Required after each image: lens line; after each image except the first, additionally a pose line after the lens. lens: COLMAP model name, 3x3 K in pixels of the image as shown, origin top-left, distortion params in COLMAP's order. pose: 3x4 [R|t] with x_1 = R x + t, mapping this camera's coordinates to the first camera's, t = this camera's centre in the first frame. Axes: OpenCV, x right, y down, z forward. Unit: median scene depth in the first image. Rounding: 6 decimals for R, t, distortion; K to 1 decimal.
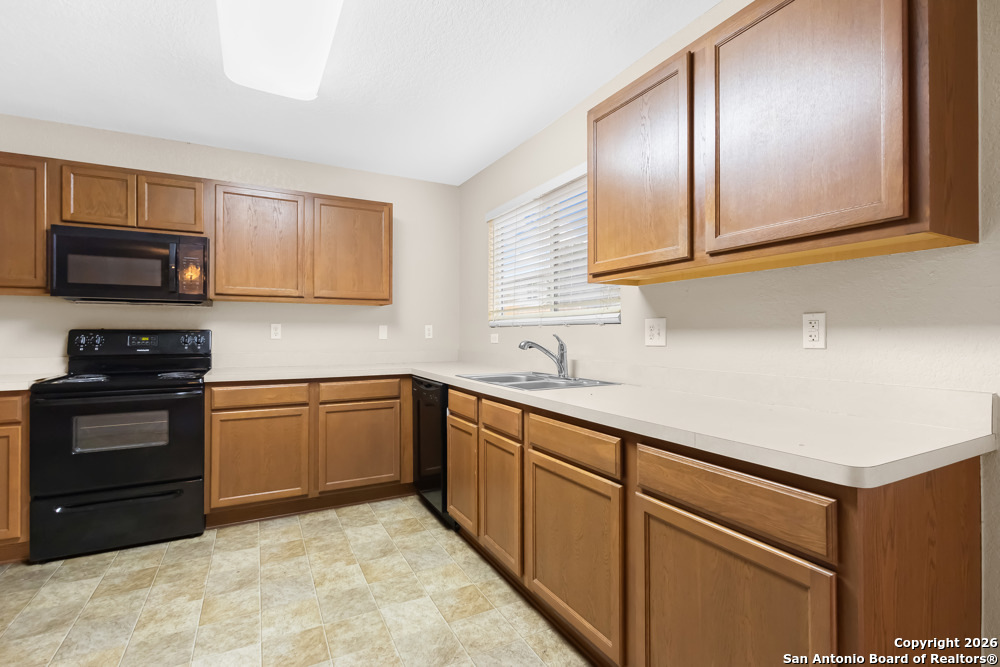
lens RADIAL K [[464.7, 0, 501.7], [0, 464.7, 331.7], [0, 0, 1]] dist [0.006121, -0.000062]
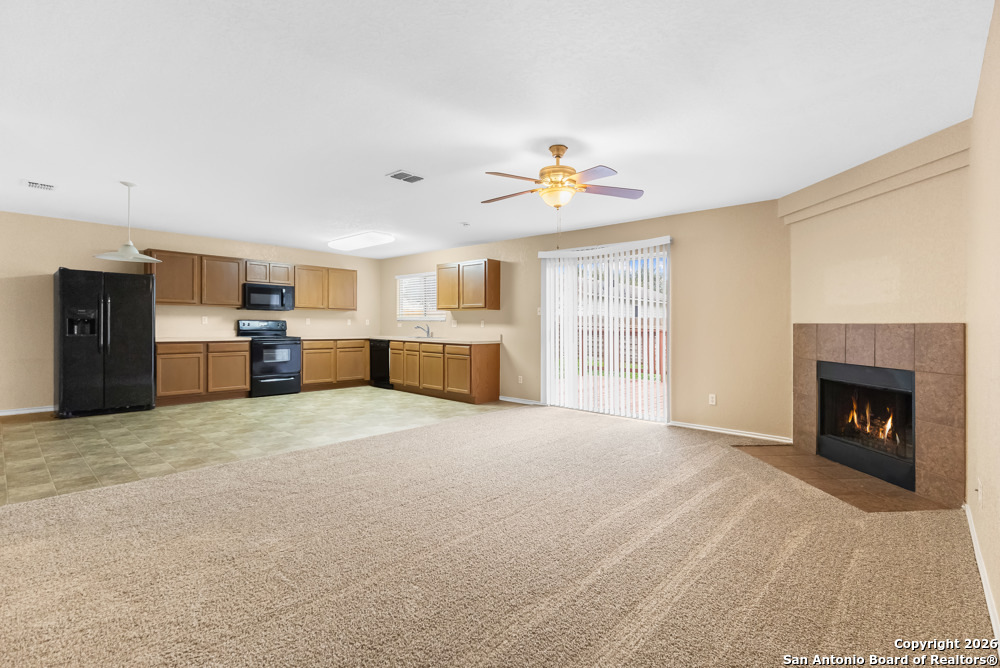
lens RADIAL K [[464.7, 0, 500.0], [0, 464.7, 331.3], [0, 0, 1]] dist [0.006121, -0.000062]
pose [[0.945196, 0.006905, 0.326431, -0.455206], [-0.013283, 0.999762, 0.017313, -0.006916], [-0.326234, -0.020700, 0.945062, -2.233645]]
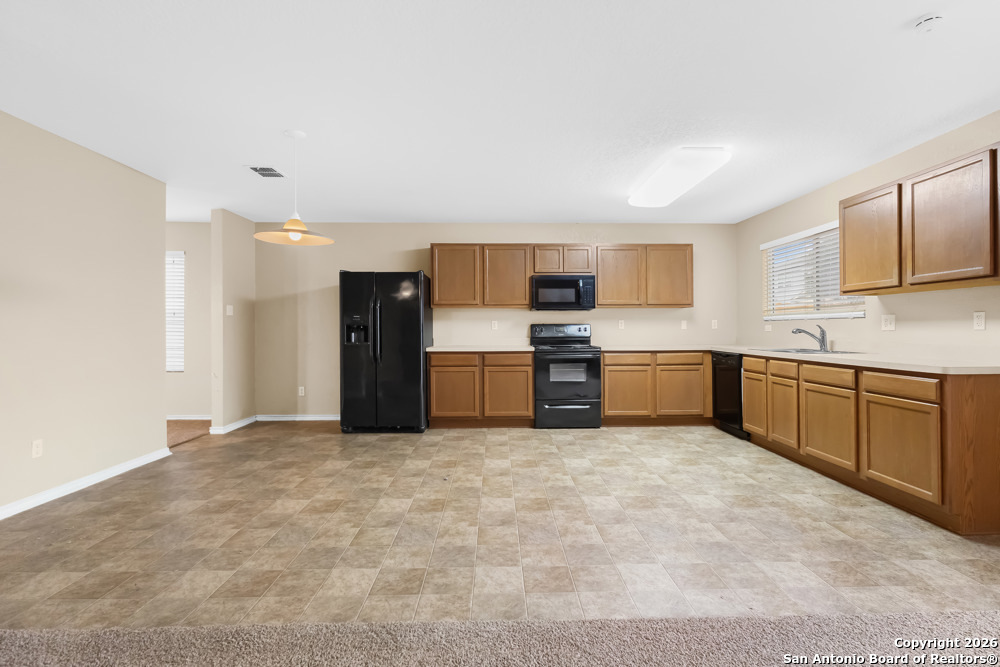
lens RADIAL K [[464.7, 0, 502.1], [0, 464.7, 328.2], [0, 0, 1]] dist [0.006121, -0.000062]
pose [[0.890080, -0.003494, -0.455792, -0.130651], [0.005050, 0.999985, 0.002196, 0.008823], [0.455777, -0.004256, 0.890084, -0.998828]]
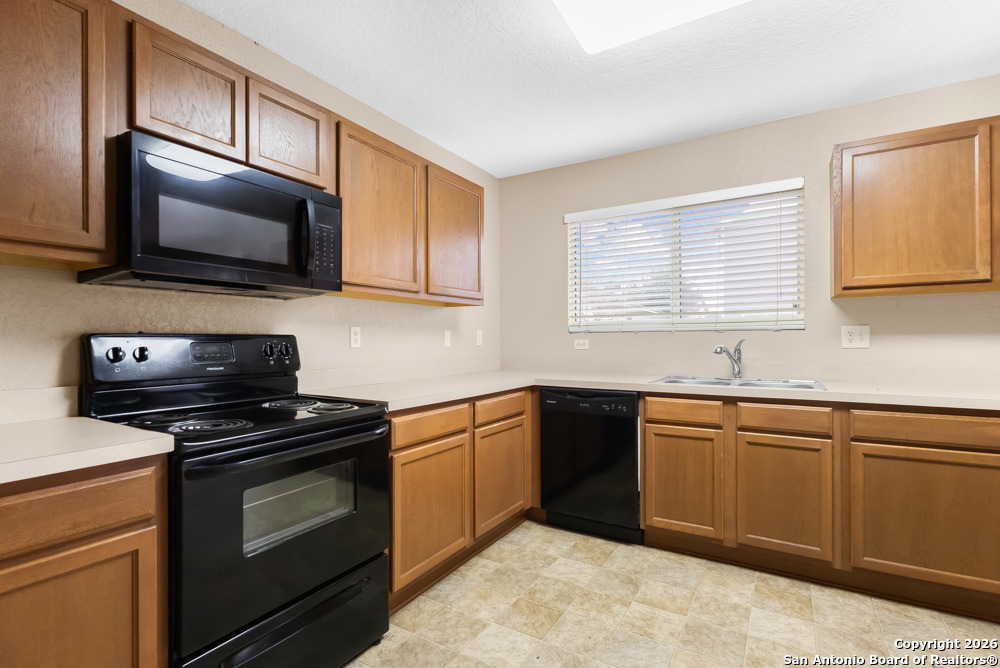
lens RADIAL K [[464.7, 0, 493.0], [0, 464.7, 339.7], [0, 0, 1]] dist [0.006121, -0.000062]
pose [[0.858082, -0.004501, 0.513494, -0.926229], [0.002655, 0.999987, 0.004329, 0.000800], [-0.513507, -0.002352, 0.858082, 0.362448]]
